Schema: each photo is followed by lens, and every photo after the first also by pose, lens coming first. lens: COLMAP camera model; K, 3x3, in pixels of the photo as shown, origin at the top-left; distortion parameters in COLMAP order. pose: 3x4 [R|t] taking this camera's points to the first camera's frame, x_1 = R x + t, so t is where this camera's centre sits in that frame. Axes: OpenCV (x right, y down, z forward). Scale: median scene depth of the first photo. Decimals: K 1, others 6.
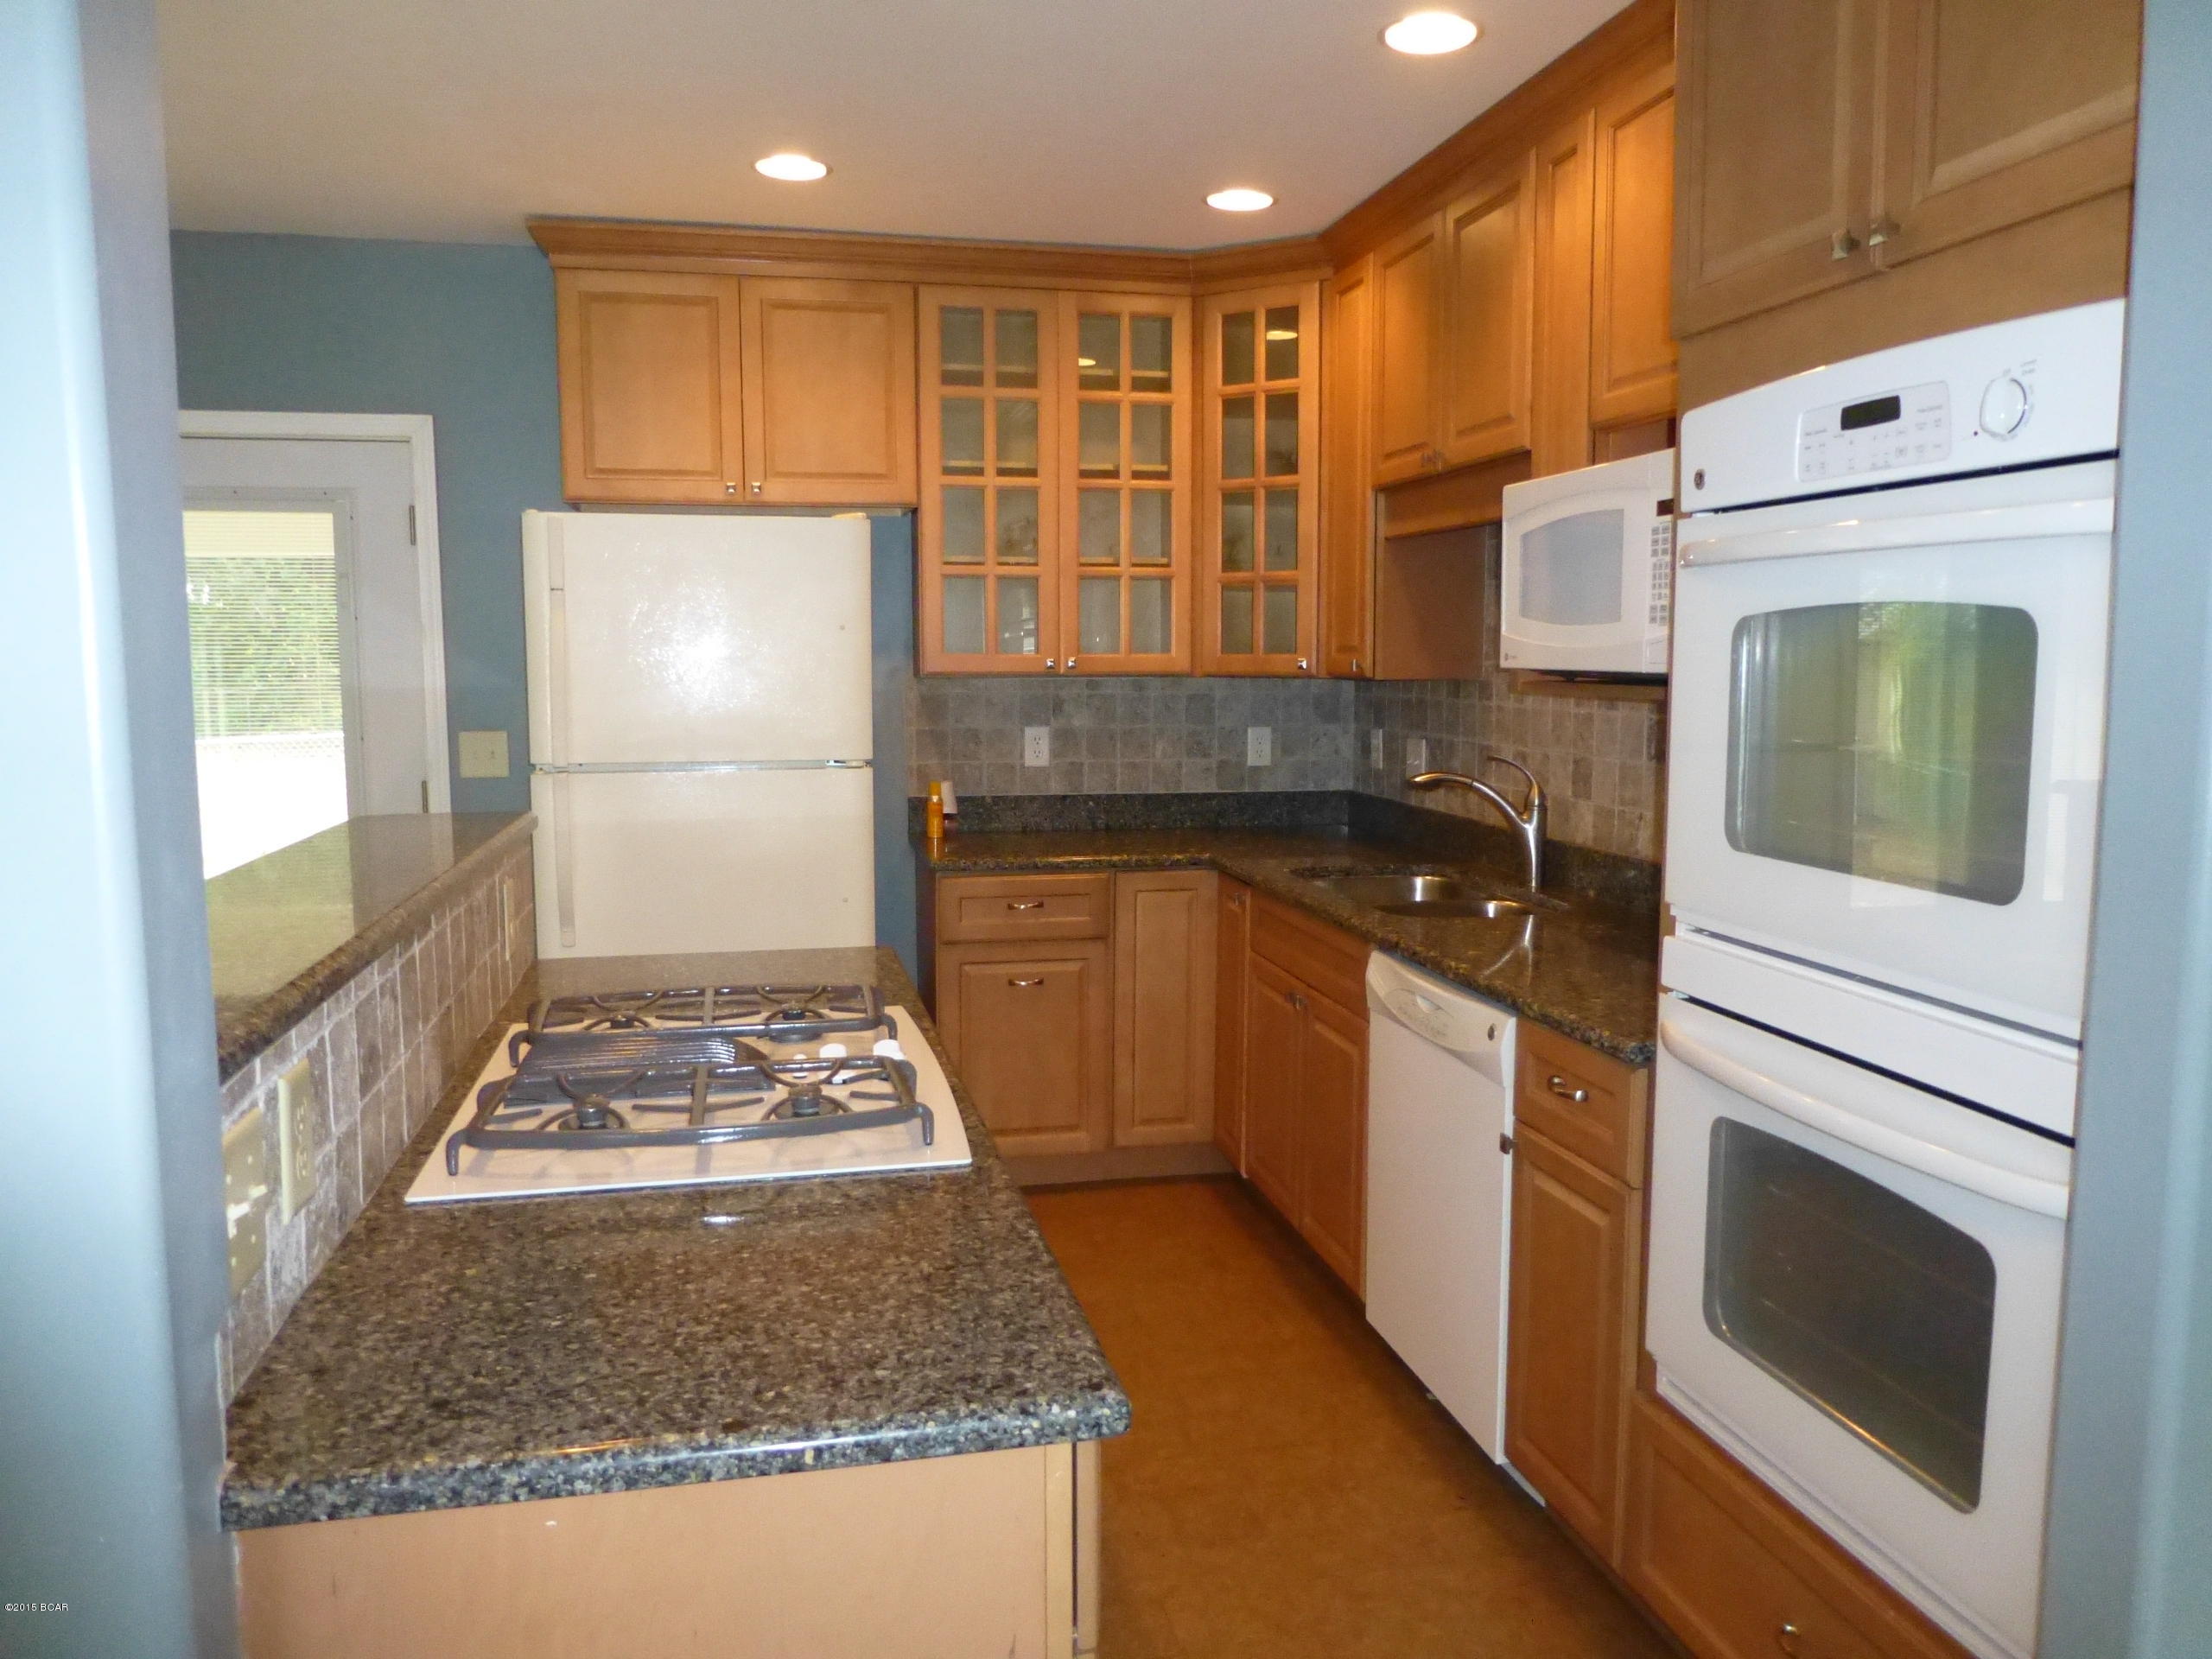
lens RADIAL K [[1609.4, 0, 1109.5], [0, 1609.4, 829.6], [0, 0, 1]] dist [-0.027006, 0.006883]
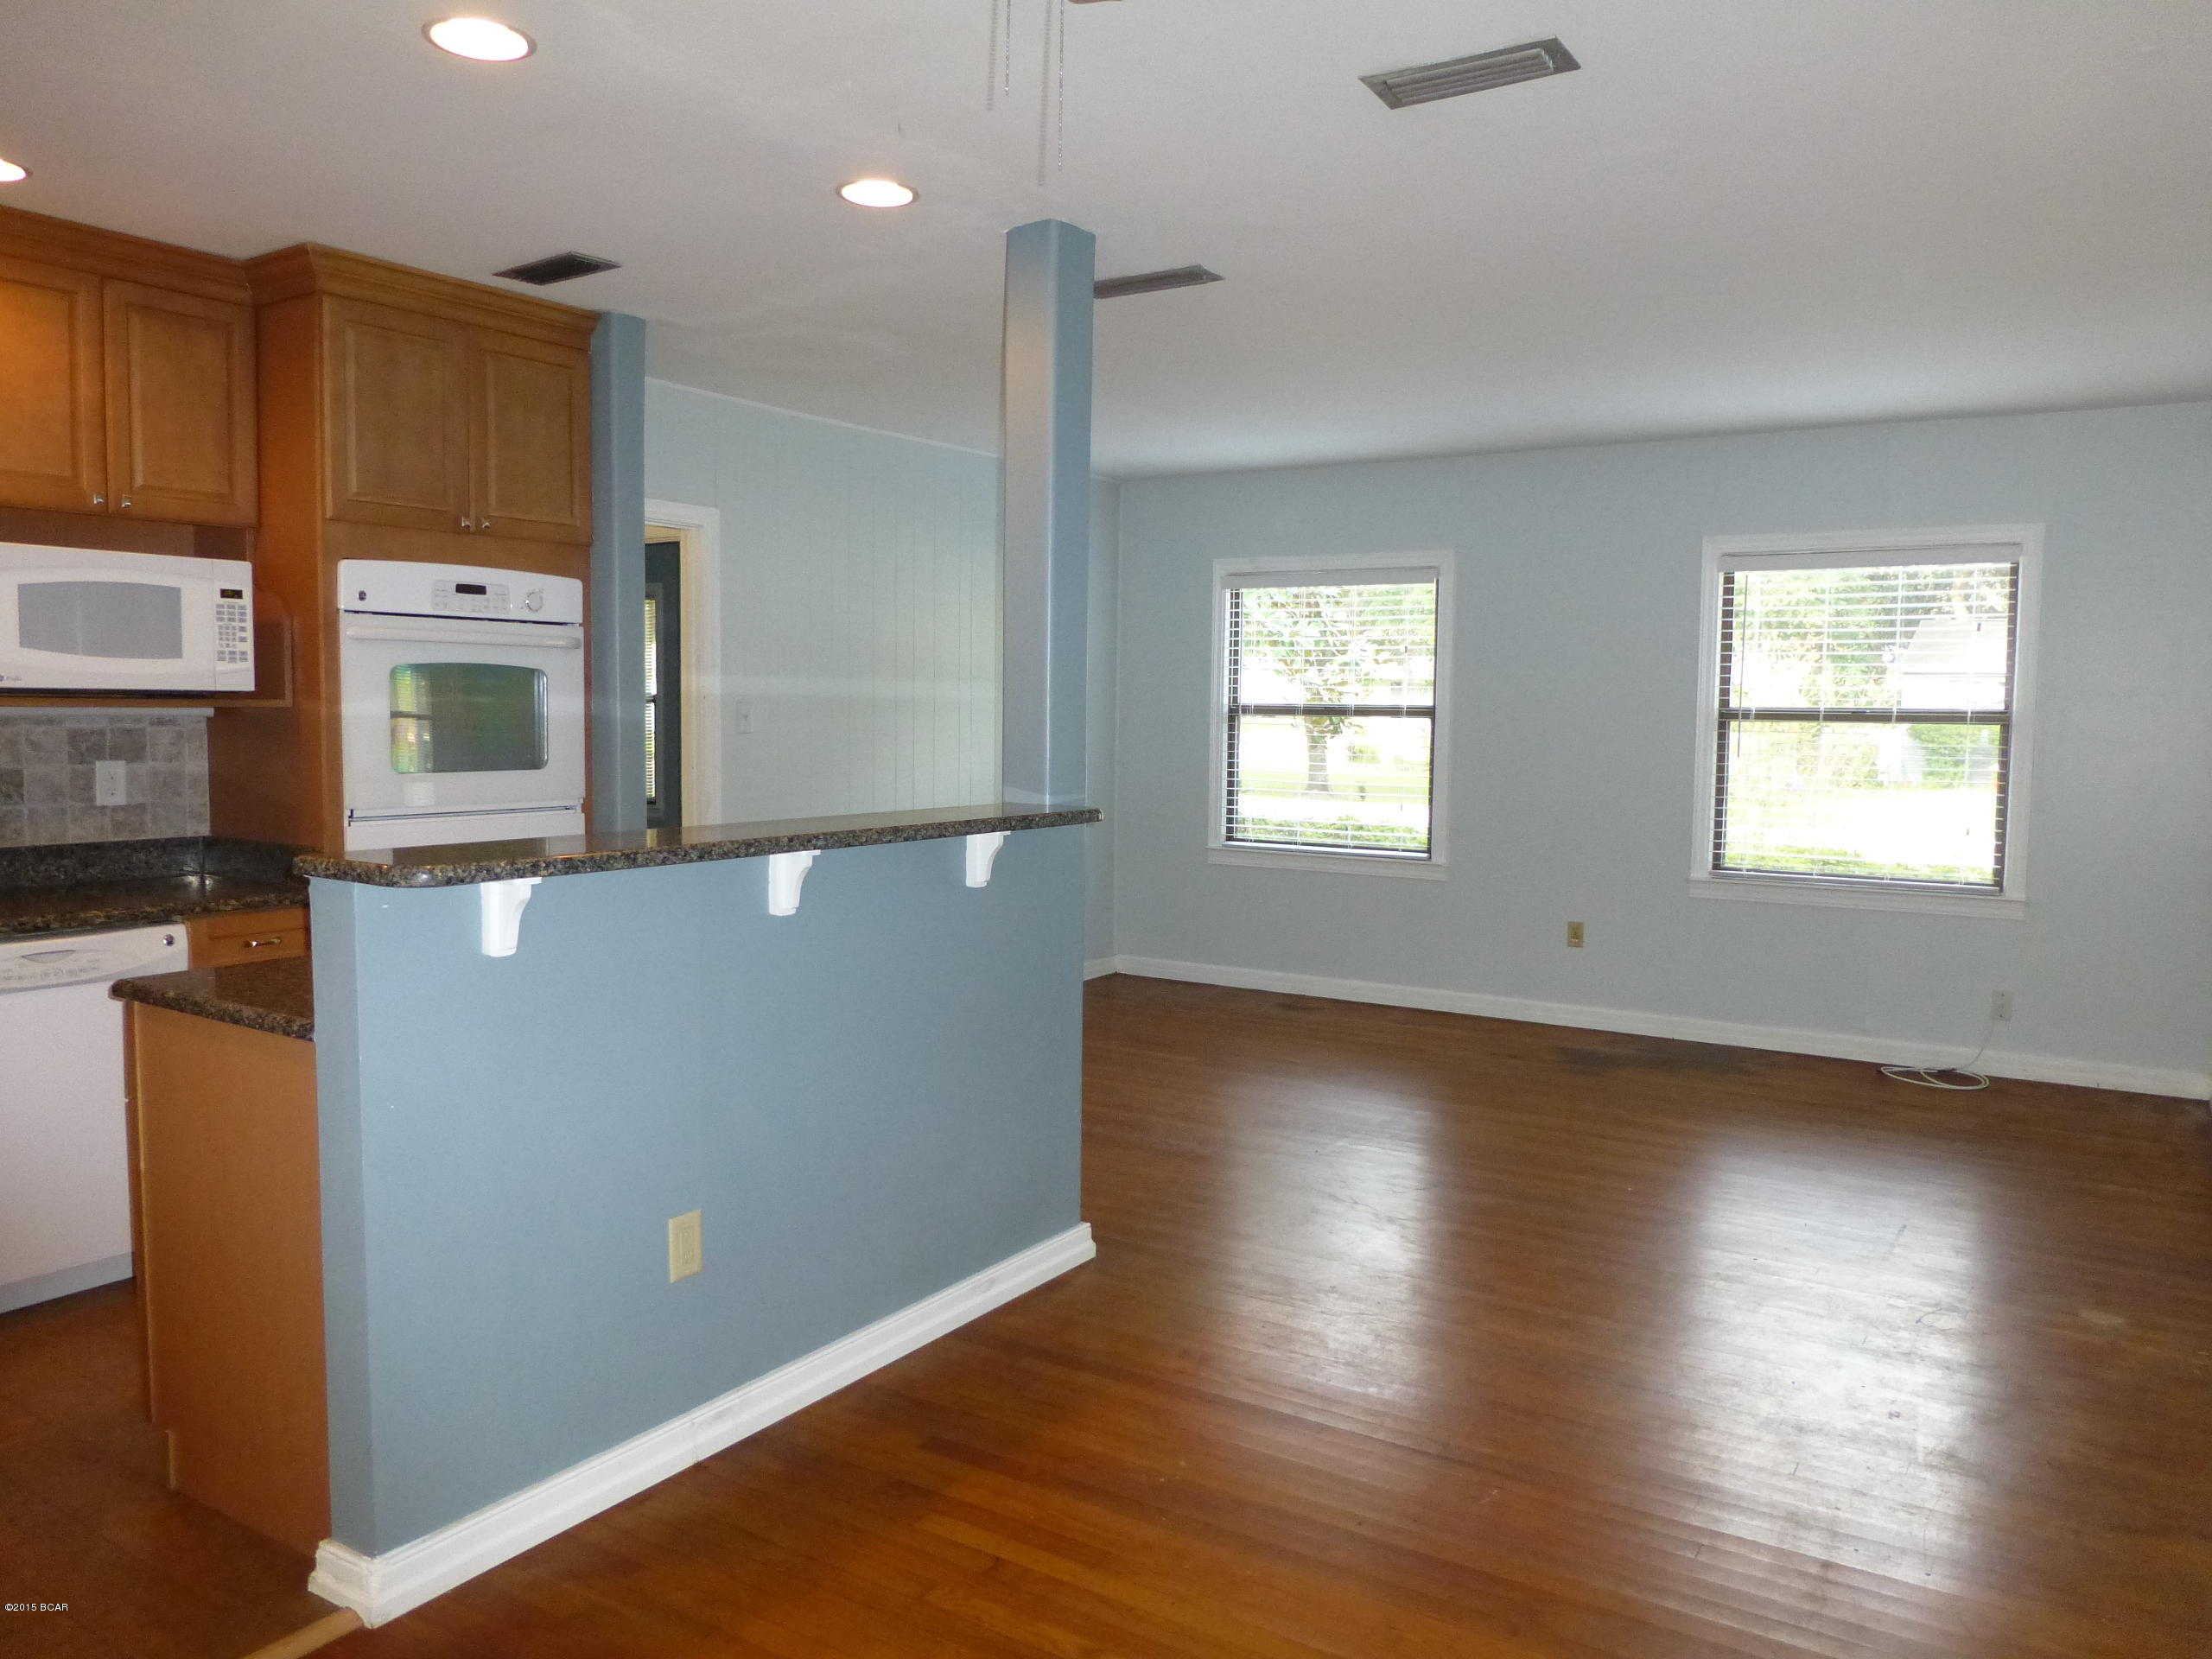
lens RADIAL K [[1609.4, 0, 1108.0], [0, 1609.4, 836.7], [0, 0, 1]] dist [-0.027006, 0.006883]
pose [[-0.700068, -0.071485, 0.710489, -0.996470], [0.062393, 0.985048, 0.160588, -0.104599], [-0.711345, 0.156752, -0.685140, 1.000597]]
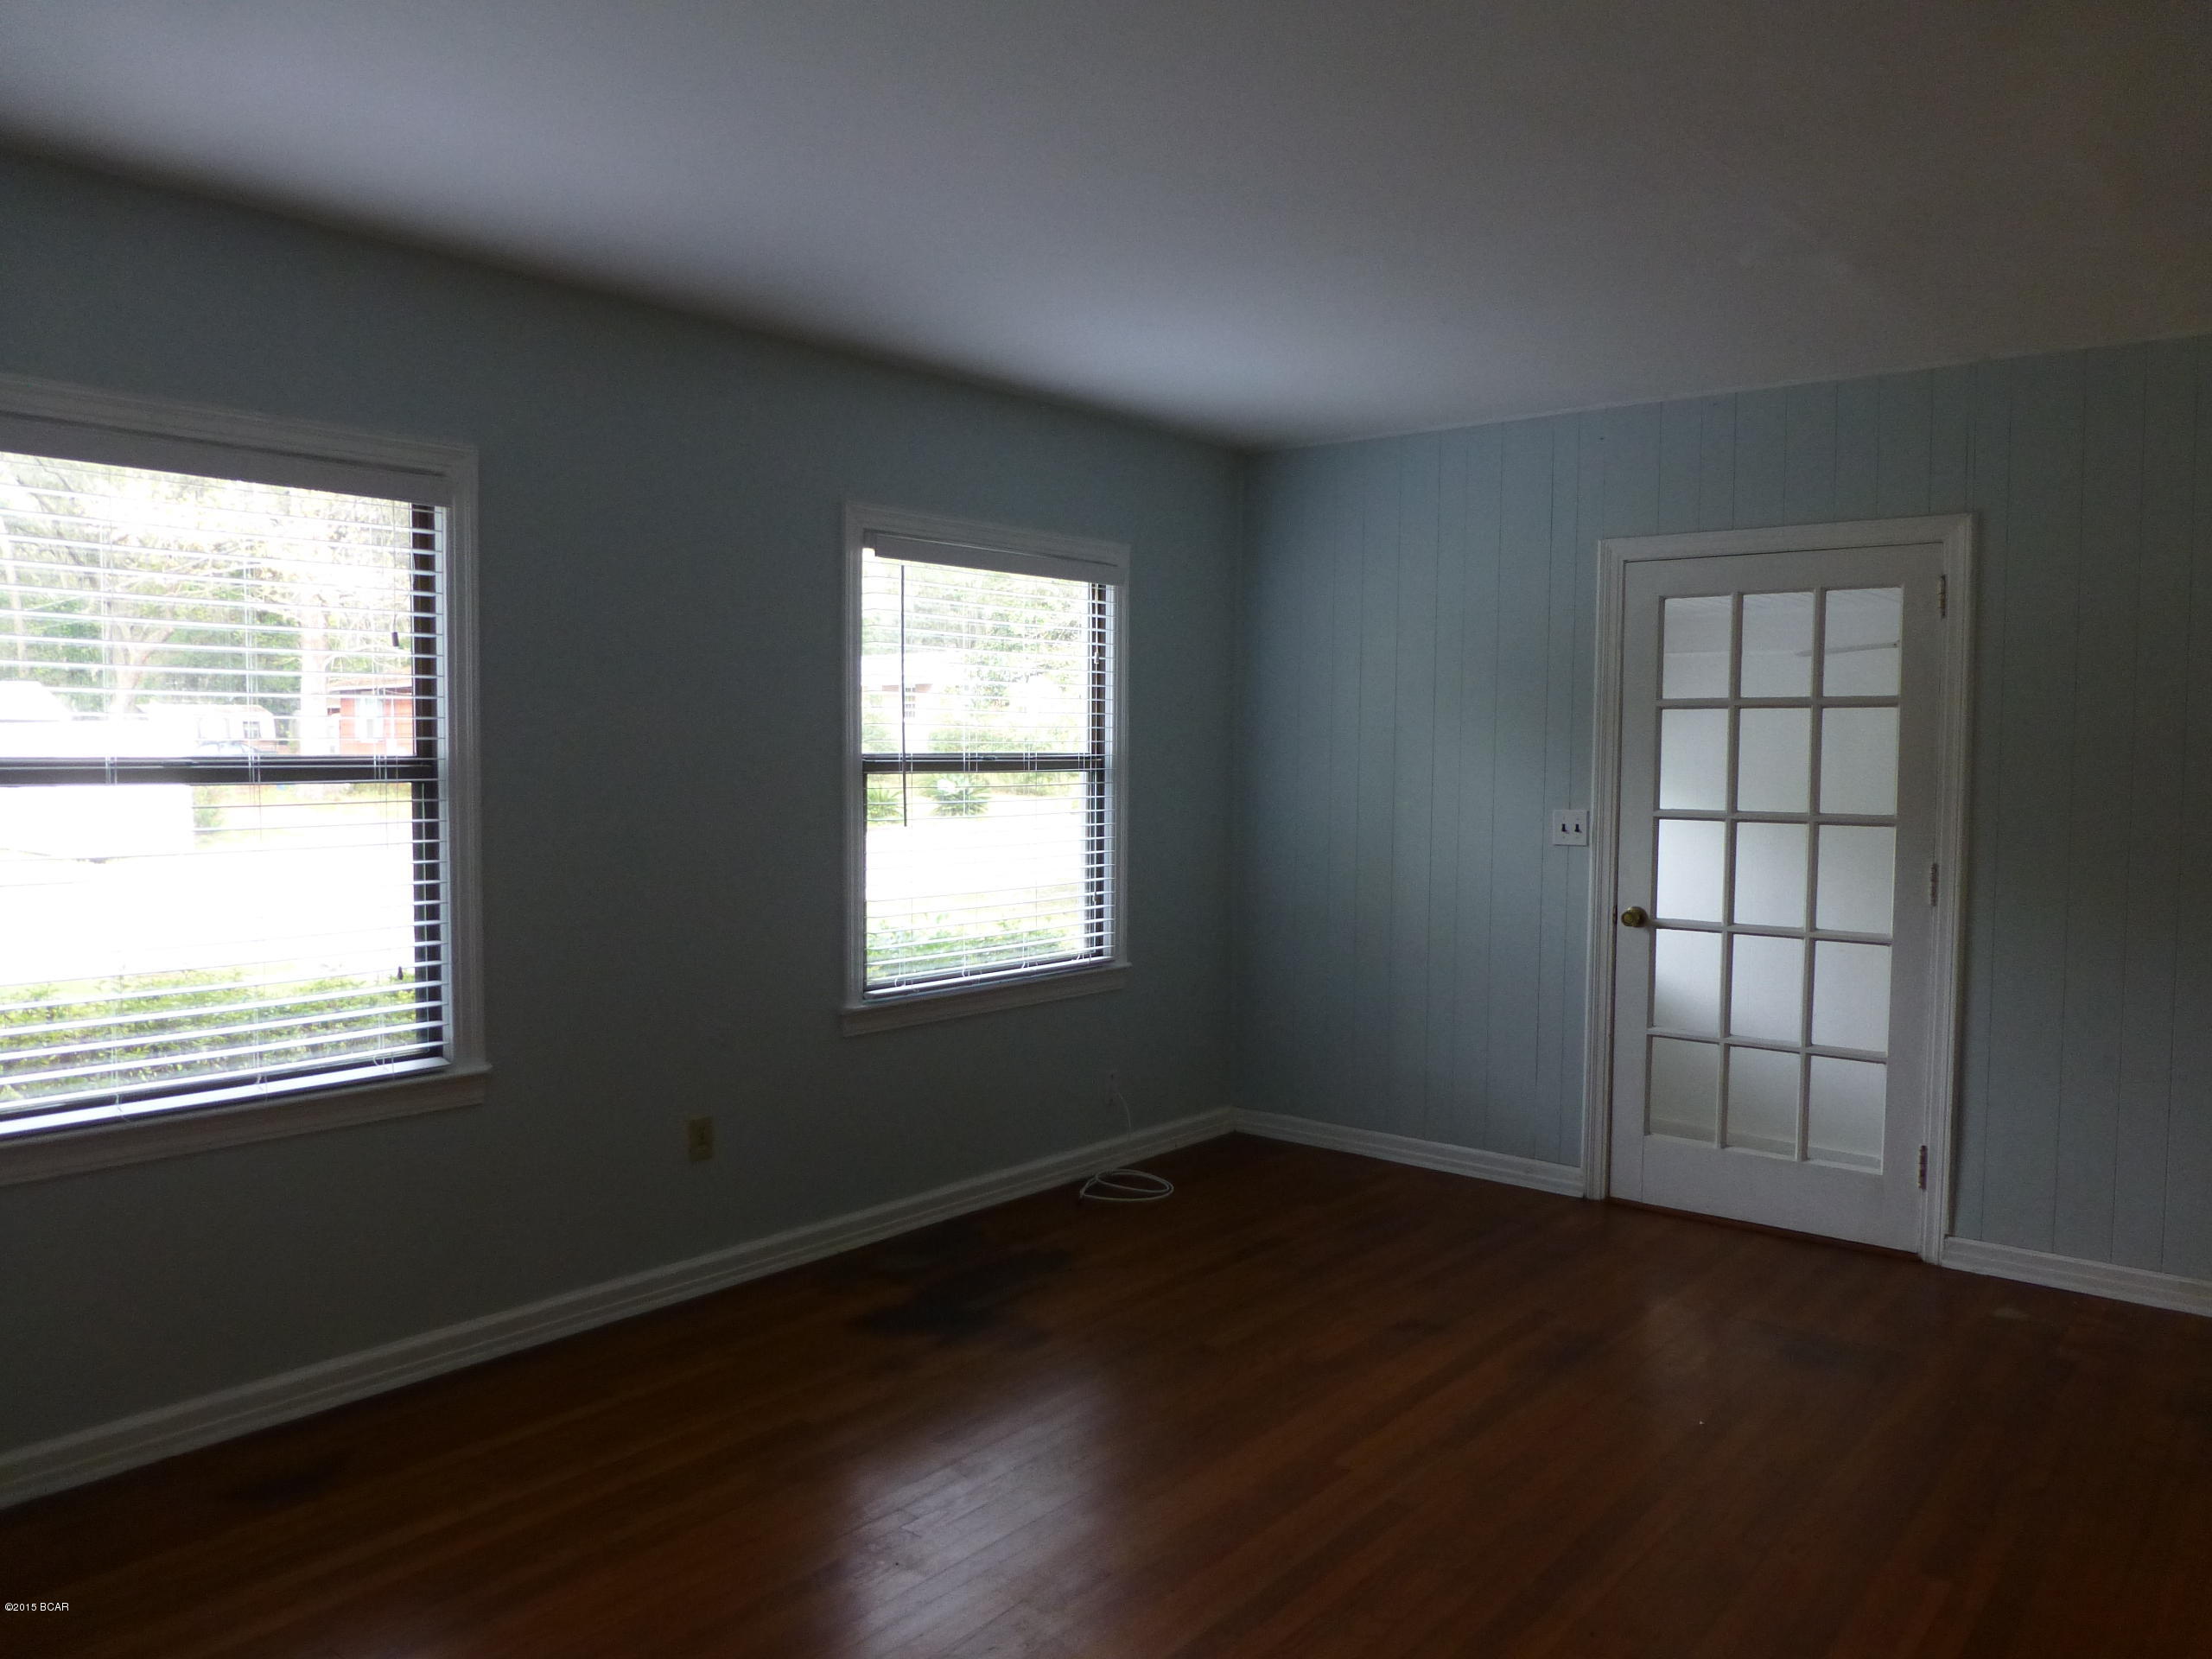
lens RADIAL K [[1609.4, 0, 1107.1], [0, 1609.4, 849.5], [0, 0, 1]] dist [-0.027006, 0.006883]
pose [[-0.783165, 0.030732, -0.621054, 0.480106], [-0.072050, 0.987566, 0.139724, -0.026523], [0.617626, 0.154174, -0.771213, 0.308579]]
